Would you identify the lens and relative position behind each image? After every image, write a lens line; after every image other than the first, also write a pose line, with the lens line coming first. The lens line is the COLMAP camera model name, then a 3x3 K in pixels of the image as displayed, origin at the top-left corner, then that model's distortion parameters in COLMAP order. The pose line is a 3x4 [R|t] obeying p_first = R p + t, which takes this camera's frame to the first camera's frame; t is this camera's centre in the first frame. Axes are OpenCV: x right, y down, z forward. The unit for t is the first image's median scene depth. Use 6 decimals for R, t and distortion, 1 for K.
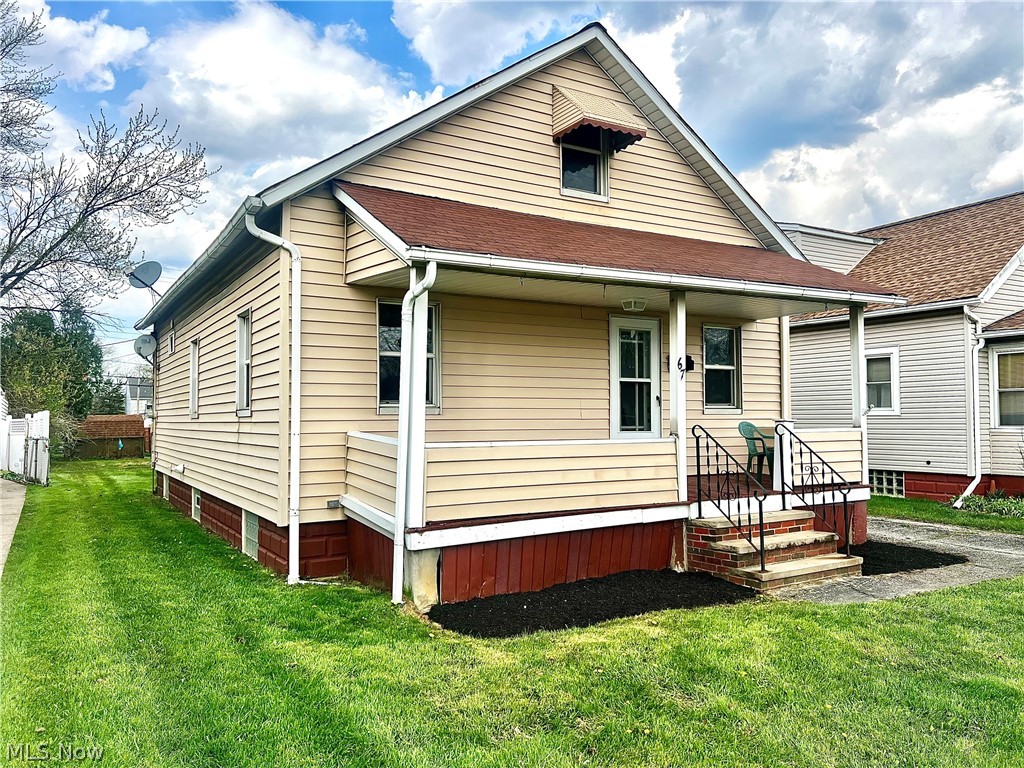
lens RADIAL K [[770.0, 0, 512.0], [0, 770.0, 384.0], [0, 0, 1]] dist [0.014626, -0.001455]
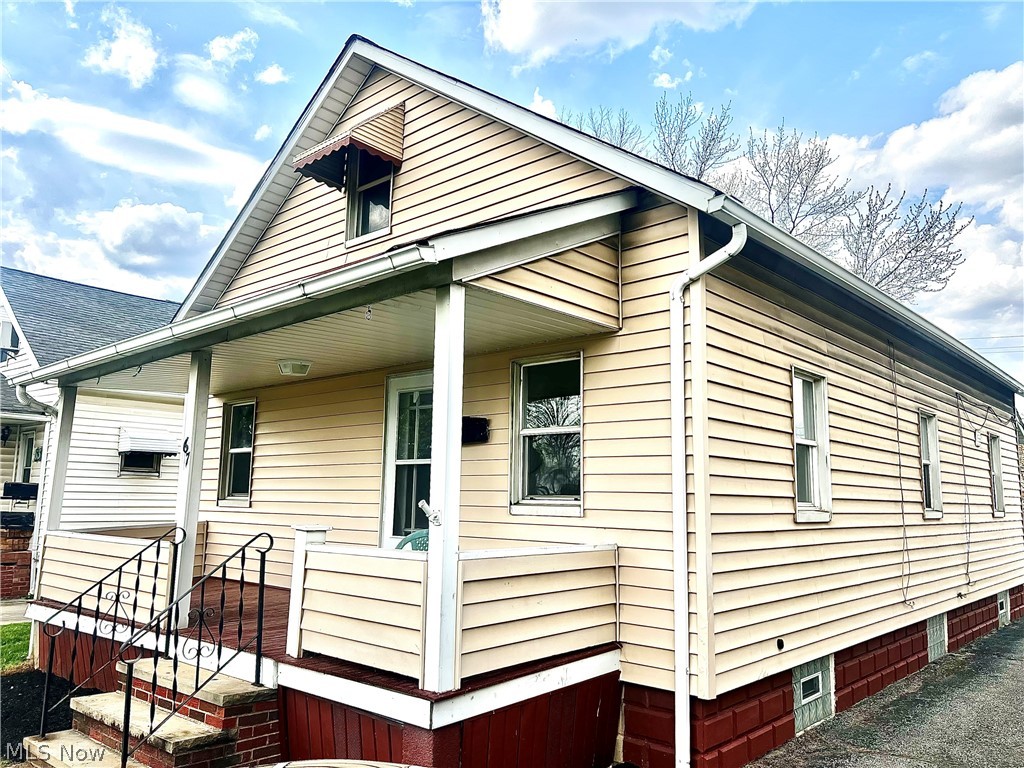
lens RADIAL K [[770.0, 0, 512.0], [0, 770.0, 384.0], [0, 0, 1]] dist [0.014626, -0.001455]
pose [[0.296604, -0.130589, -0.946030, 0.888500], [0.030815, 0.991400, -0.127190, 0.016939], [0.954503, 0.008573, 0.298078, 0.906650]]
